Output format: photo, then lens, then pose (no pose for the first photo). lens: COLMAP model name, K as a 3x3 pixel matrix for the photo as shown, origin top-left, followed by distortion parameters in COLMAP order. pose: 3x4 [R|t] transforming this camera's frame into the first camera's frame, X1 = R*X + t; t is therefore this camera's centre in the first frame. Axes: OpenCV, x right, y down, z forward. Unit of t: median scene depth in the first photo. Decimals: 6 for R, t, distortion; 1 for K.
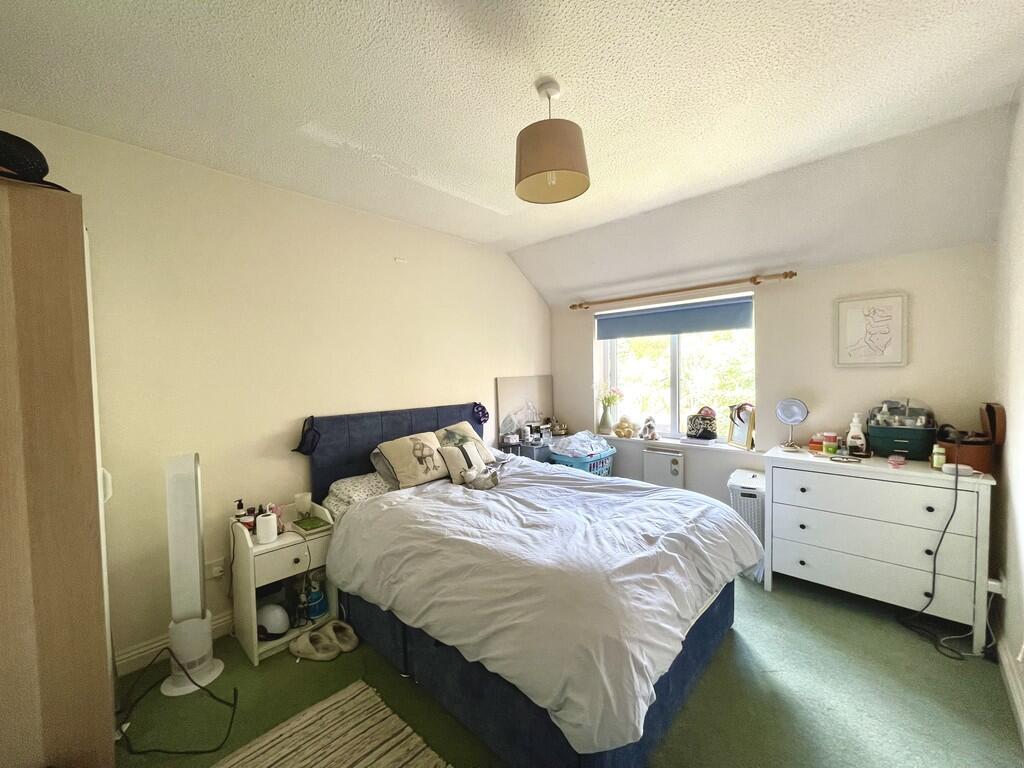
lens RADIAL K [[412.5, 0, 508.1], [0, 412.5, 385.6], [0, 0, 1]] dist [0.001987, -0.002827]
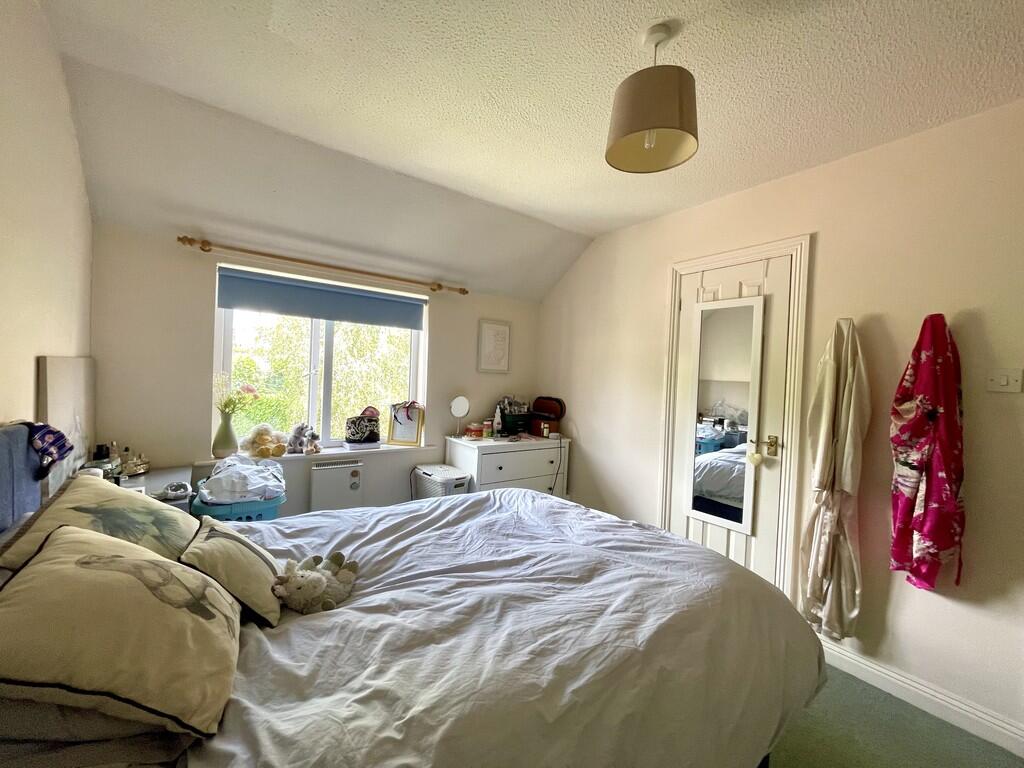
lens RADIAL K [[412.5, 0, 508.1], [0, 412.5, 385.6], [0, 0, 1]] dist [0.001987, -0.002827]
pose [[0.169868, 0.007231, 0.985440, -0.505812], [-0.013194, 0.999900, -0.005063, 0.006382], [-0.985378, -0.012142, 0.169946, 0.739523]]
